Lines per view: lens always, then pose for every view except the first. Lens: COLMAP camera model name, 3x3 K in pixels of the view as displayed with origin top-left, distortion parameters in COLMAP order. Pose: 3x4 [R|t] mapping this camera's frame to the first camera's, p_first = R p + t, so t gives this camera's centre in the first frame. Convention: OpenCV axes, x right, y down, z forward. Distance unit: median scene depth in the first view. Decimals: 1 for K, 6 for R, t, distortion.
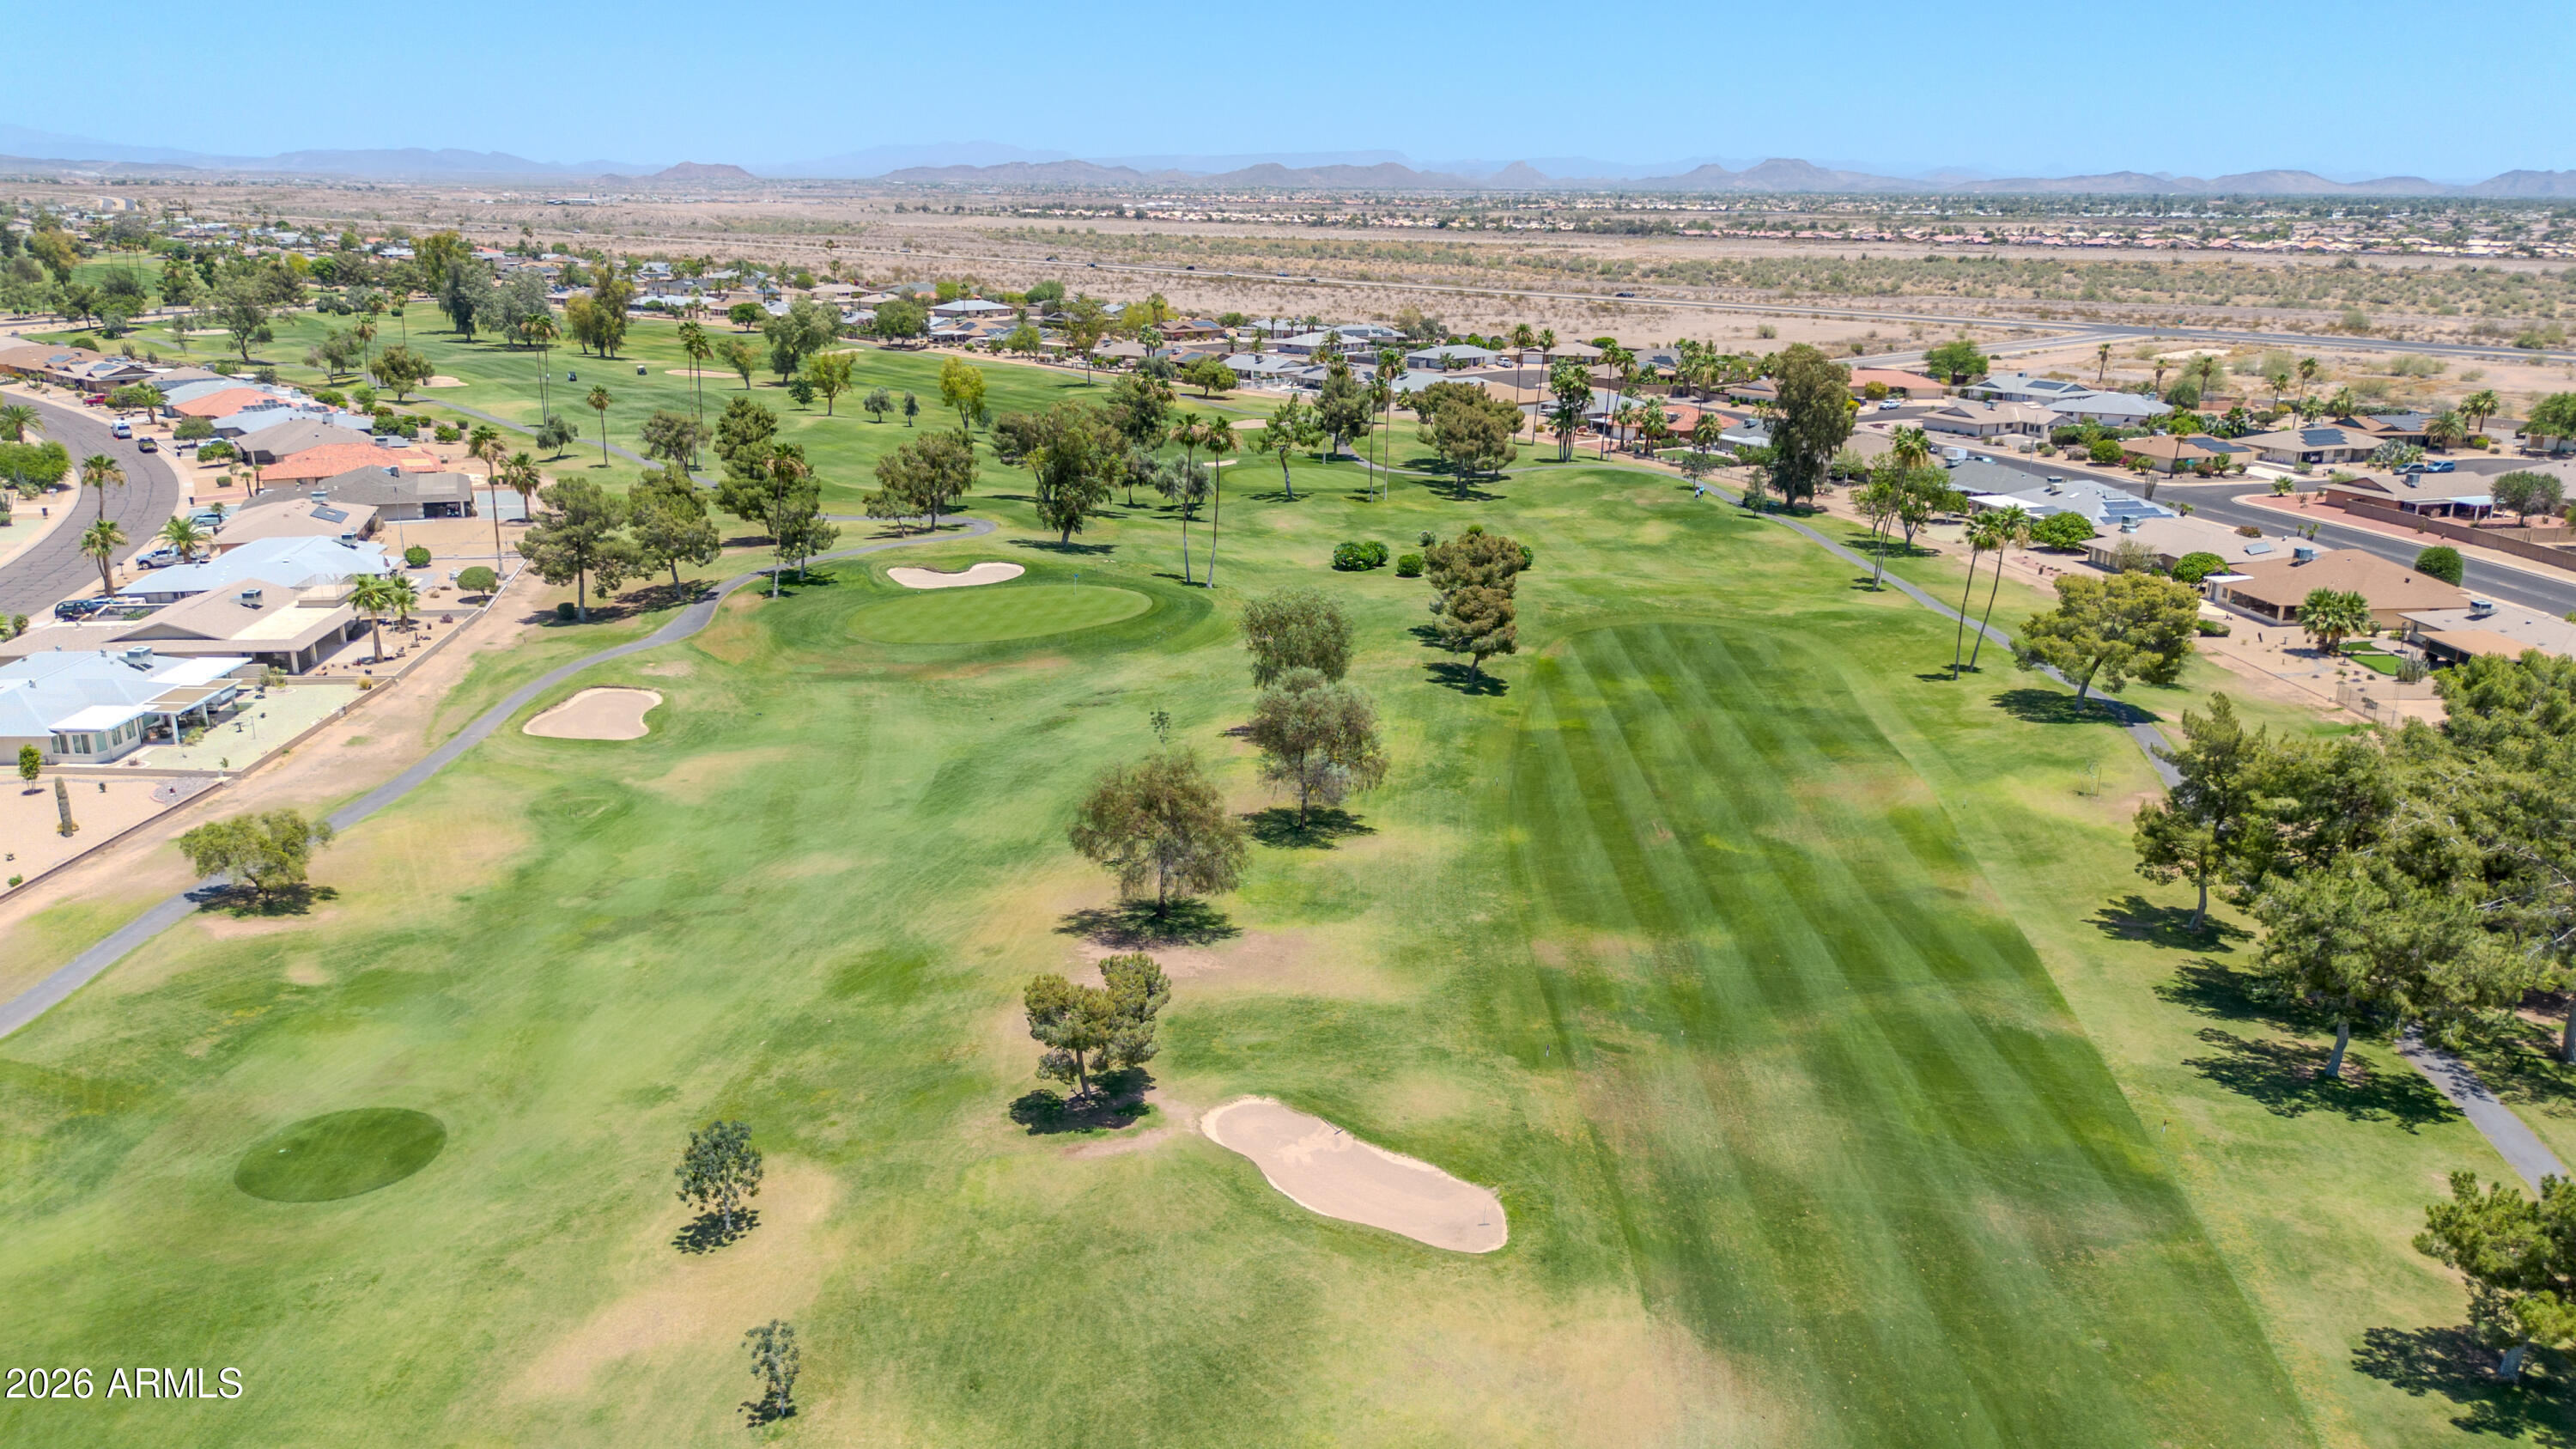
lens RADIAL K [[1845.9, 0, 1288.0], [0, 1845.9, 724.5], [0, 0, 1]] dist [0.060443, -0.065399]
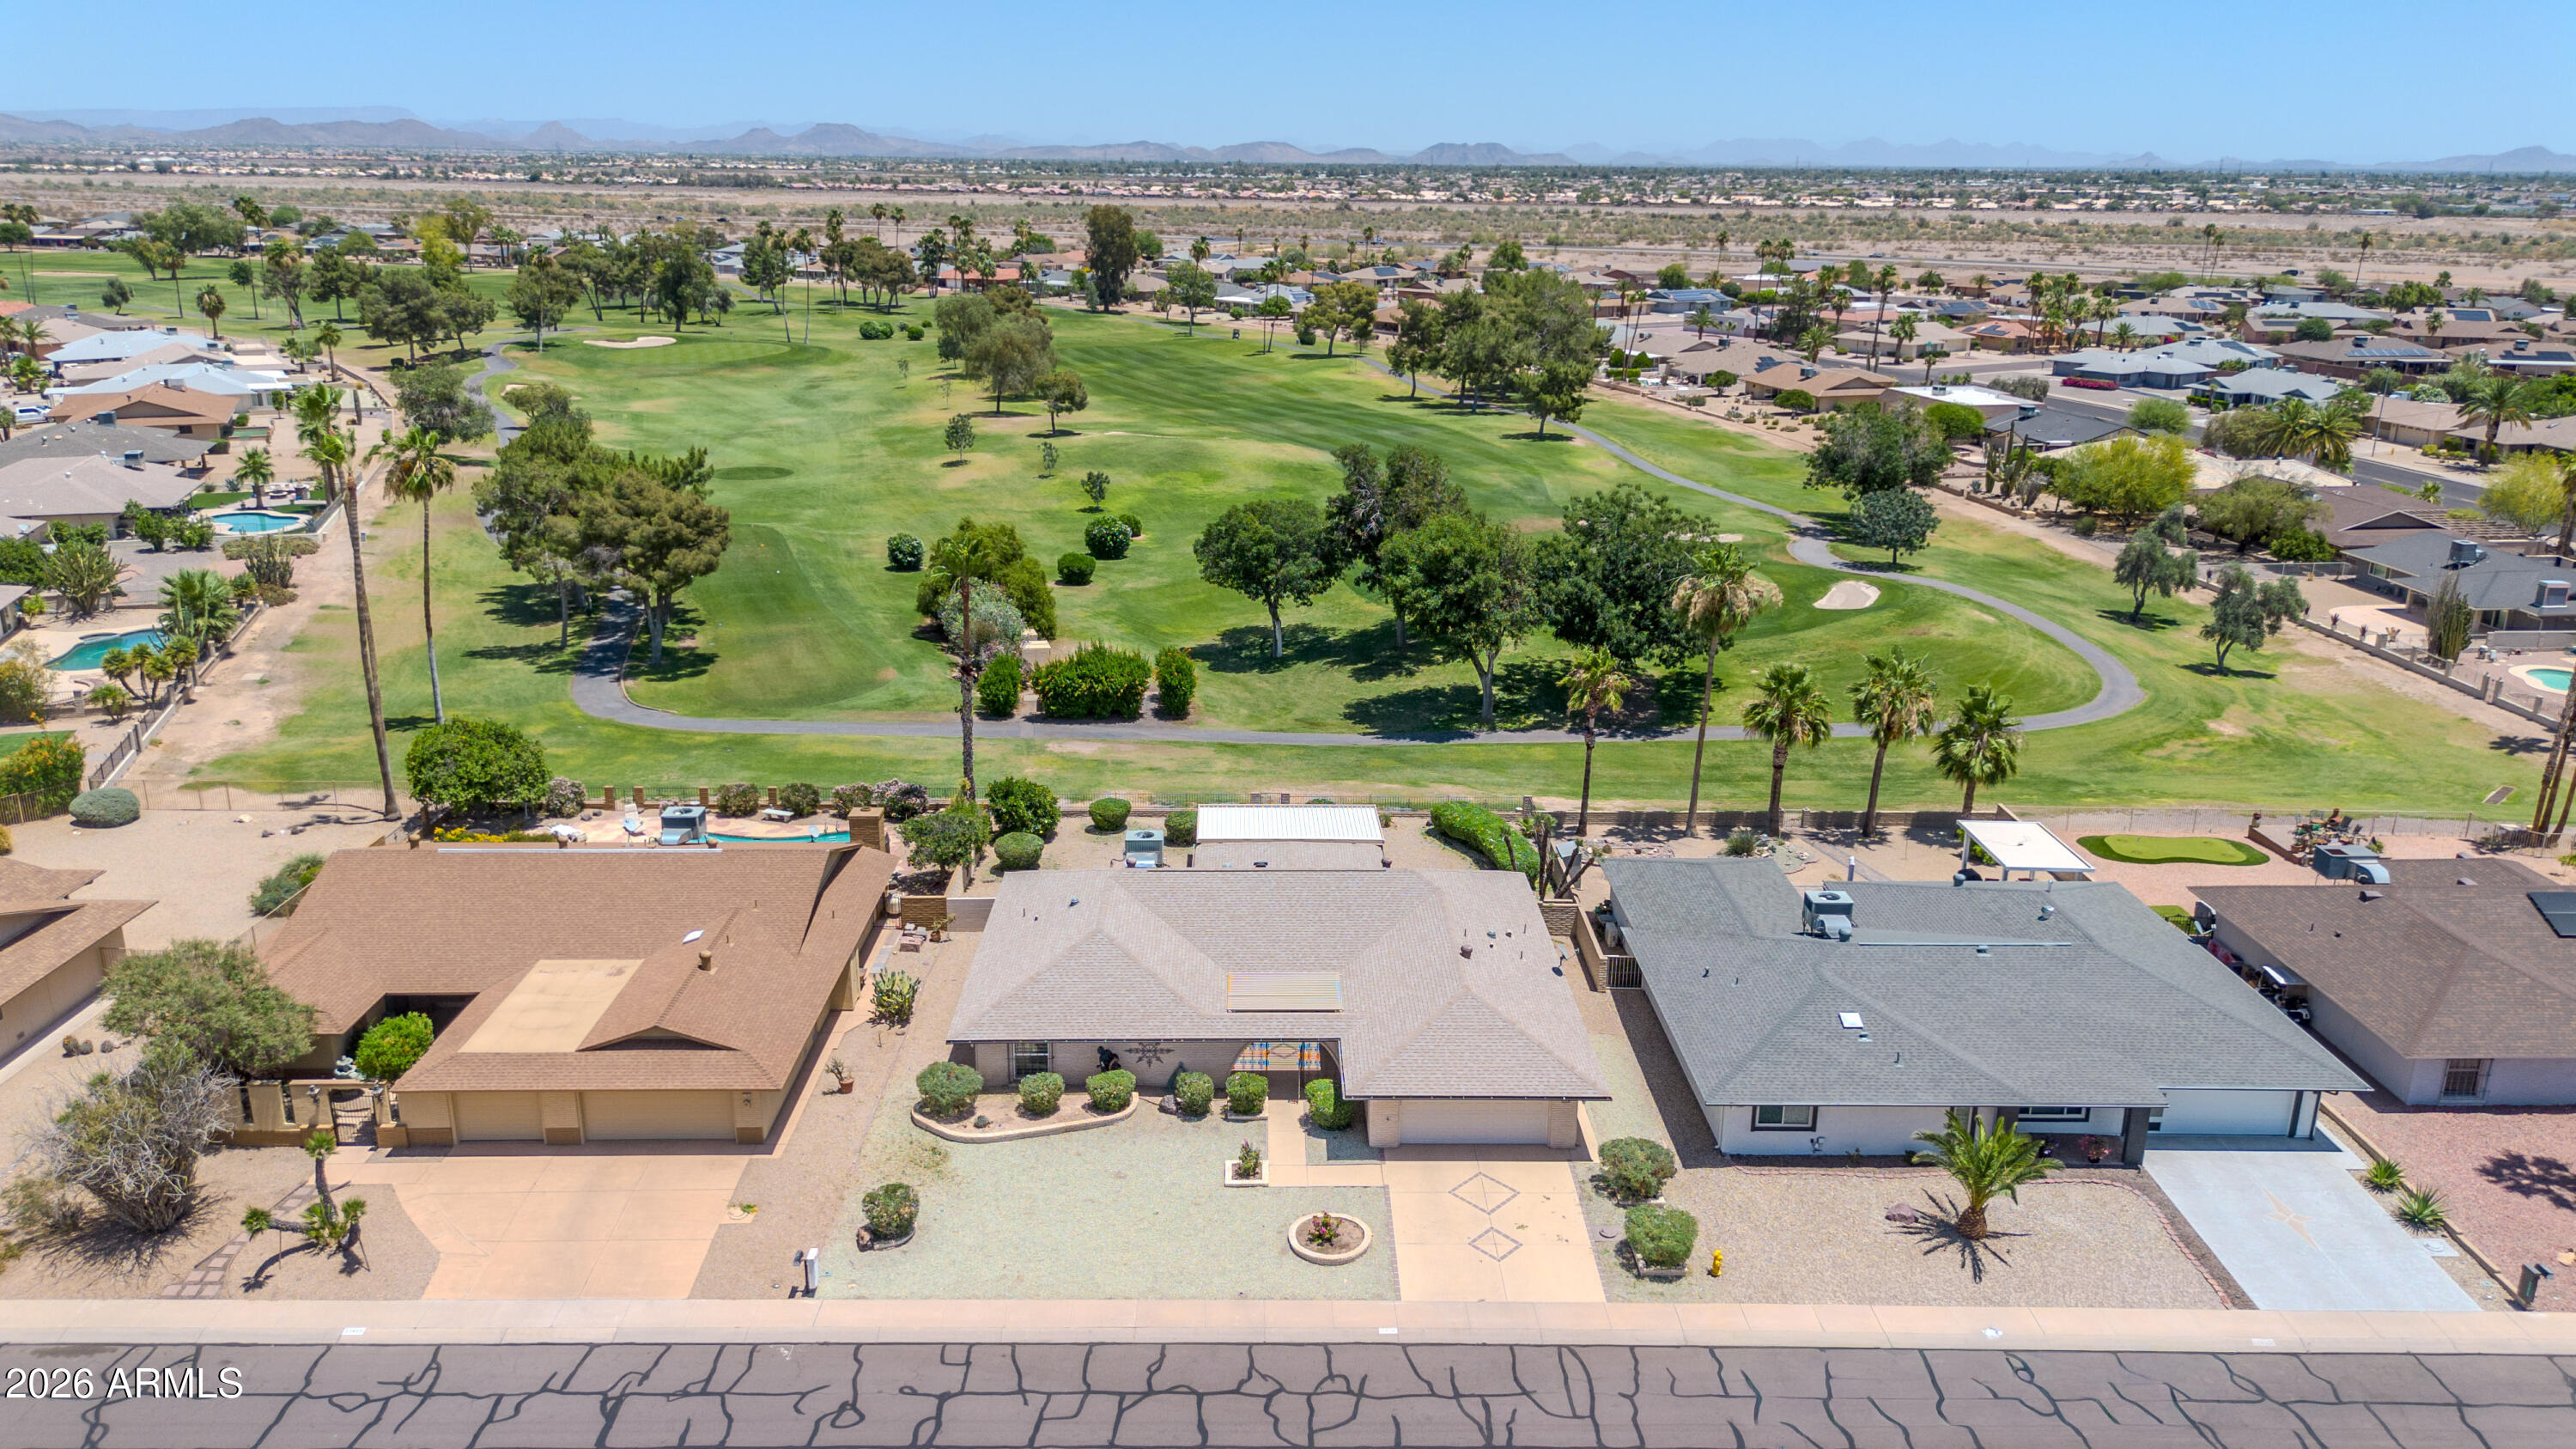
lens RADIAL K [[1832.3, 0, 1288.0], [0, 1832.3, 724.5], [0, 0, 1]] dist [0.066095, -0.071255]
pose [[0.885512, -0.134918, 0.444595, -0.224869], [0.126670, 0.990765, 0.048369, 0.117335], [-0.447015, 0.013486, 0.894425, -0.303587]]
